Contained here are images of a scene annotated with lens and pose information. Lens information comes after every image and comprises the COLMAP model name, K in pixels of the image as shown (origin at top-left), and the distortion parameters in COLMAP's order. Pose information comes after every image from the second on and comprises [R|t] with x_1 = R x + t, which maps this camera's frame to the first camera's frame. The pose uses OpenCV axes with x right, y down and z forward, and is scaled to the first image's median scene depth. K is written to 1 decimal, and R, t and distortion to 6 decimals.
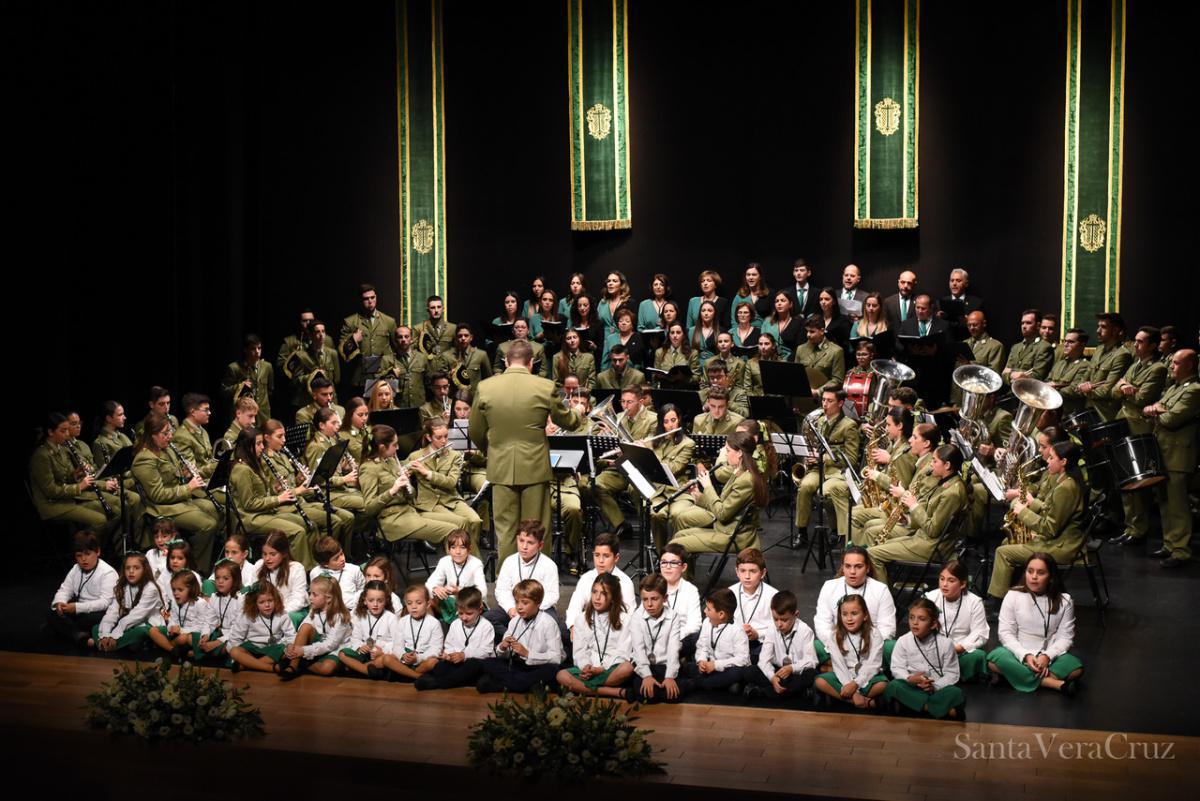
lens RADIAL K [[1714.3, 0, 600.0], [0, 1714.3, 400.5], [0, 0, 1]] dist [-0.111270, -0.001145]
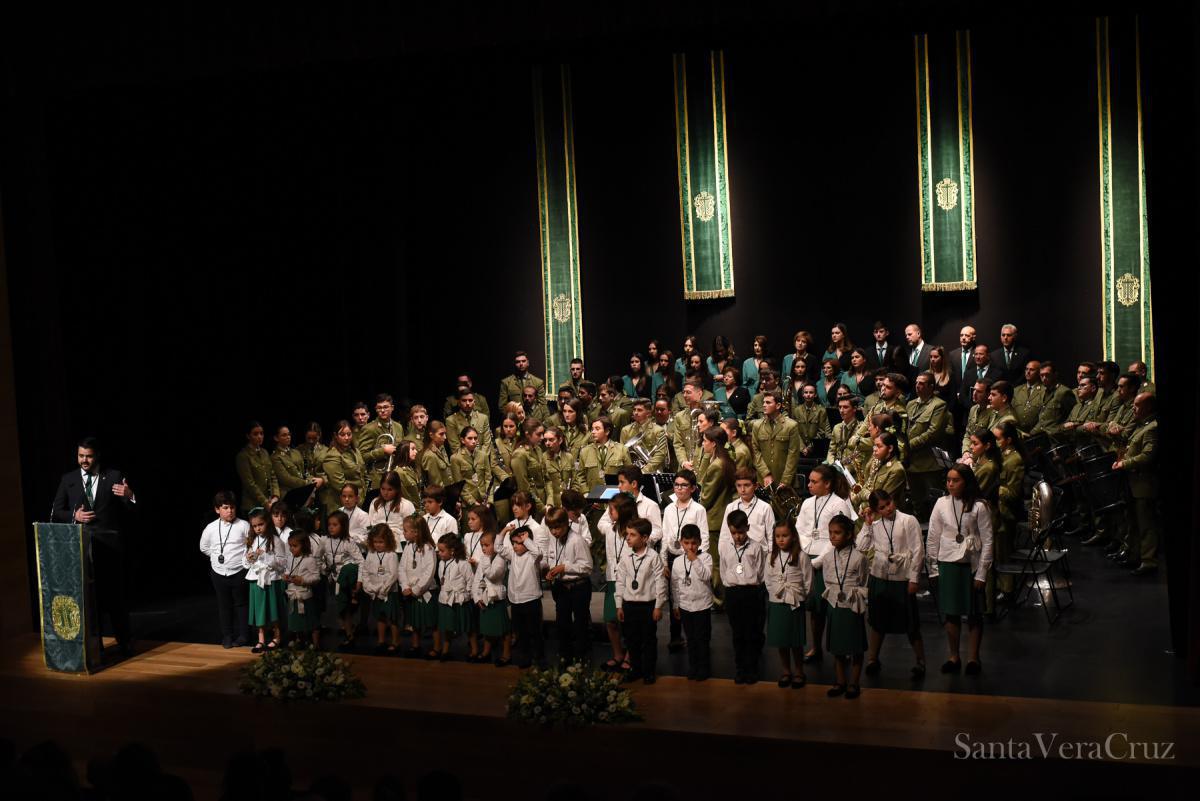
lens RADIAL K [[1714.3, 0, 600.0], [0, 1714.3, 400.5], [0, 0, 1]] dist [-0.111270, -0.001145]
pose [[0.988121, -0.022284, -0.152053, 0.135999], [0.018312, 0.999455, -0.027469, 0.000886], [0.152582, 0.024358, 0.987991, -0.217587]]
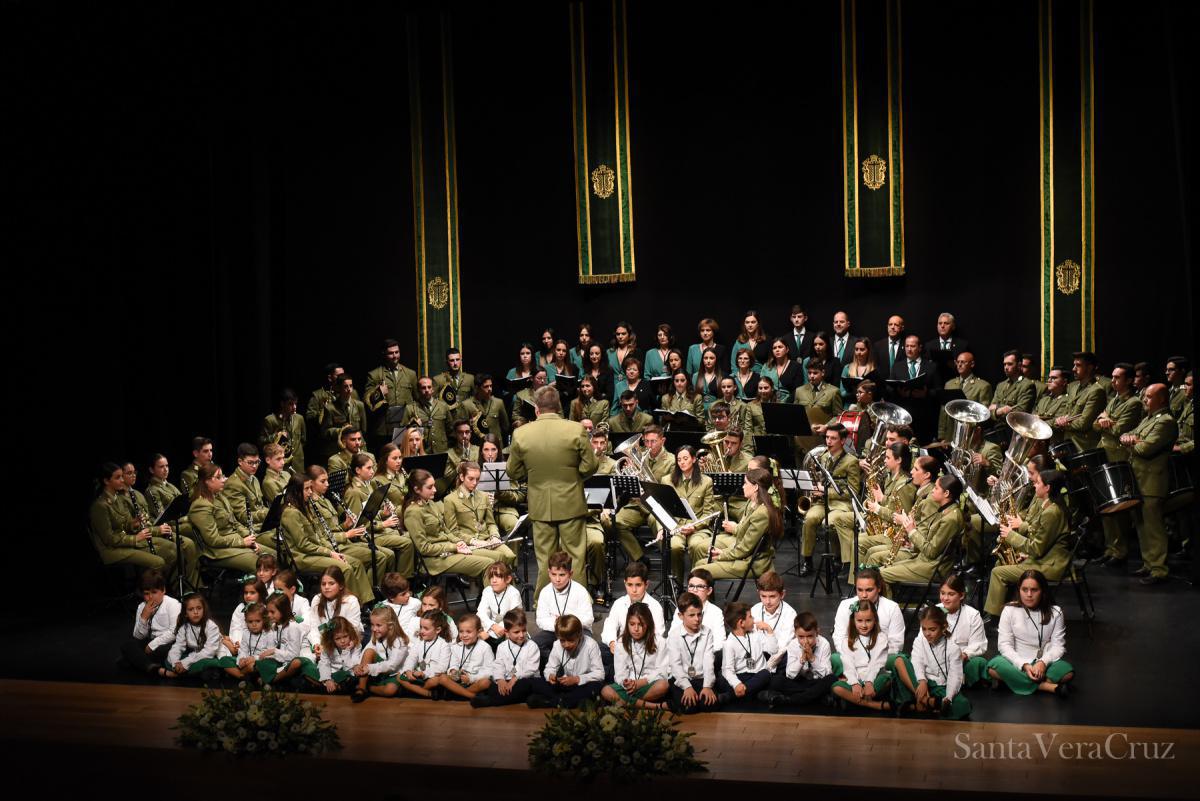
lens RADIAL K [[1714.3, 0, 600.0], [0, 1714.3, 400.5], [0, 0, 1]] dist [-0.111270, -0.001145]
pose [[0.999679, -0.020529, 0.014882, -0.027768], [0.020931, 0.999405, -0.027397, 0.002844], [-0.014310, 0.027699, 0.999514, -0.080046]]
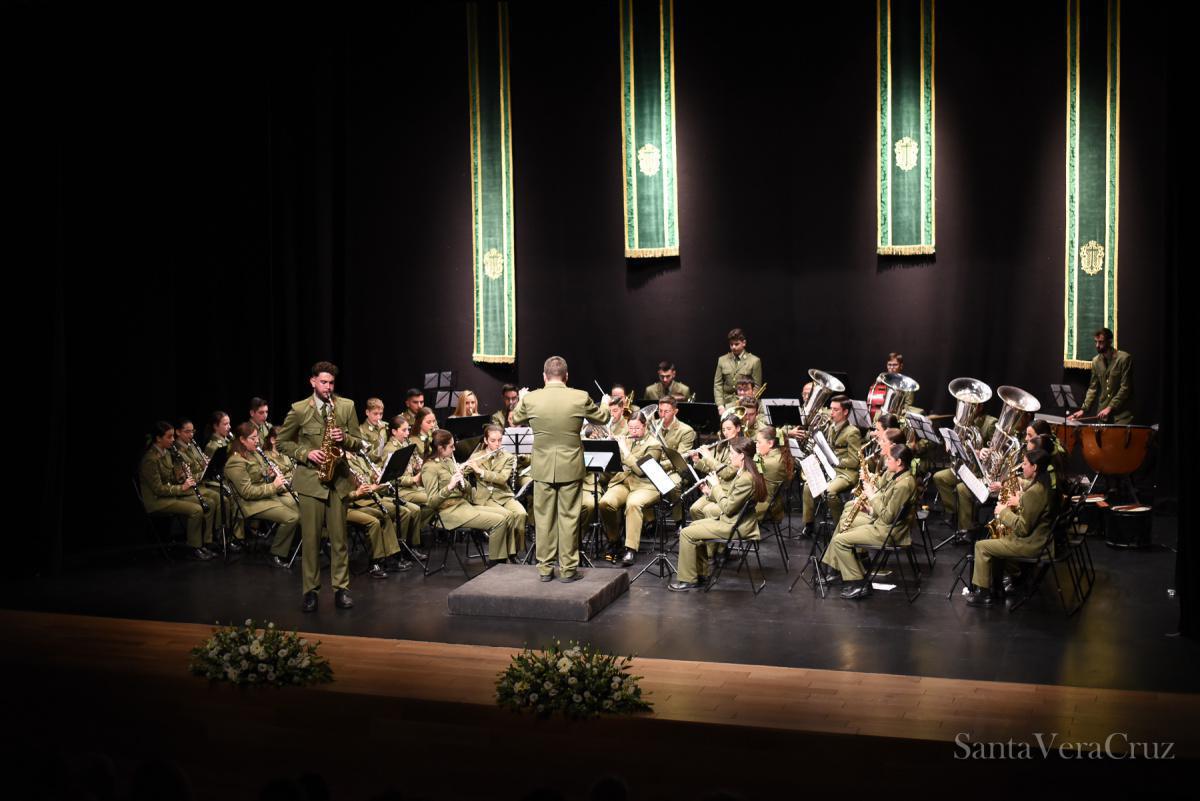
lens RADIAL K [[1714.3, 0, 600.0], [0, 1714.3, 400.5], [0, 0, 1]] dist [-0.111270, -0.001145]
pose [[0.997889, -0.002242, -0.064905, 0.051656], [0.001807, 0.999975, -0.006765, 0.001536], [0.064918, 0.006633, 0.997869, -0.149077]]
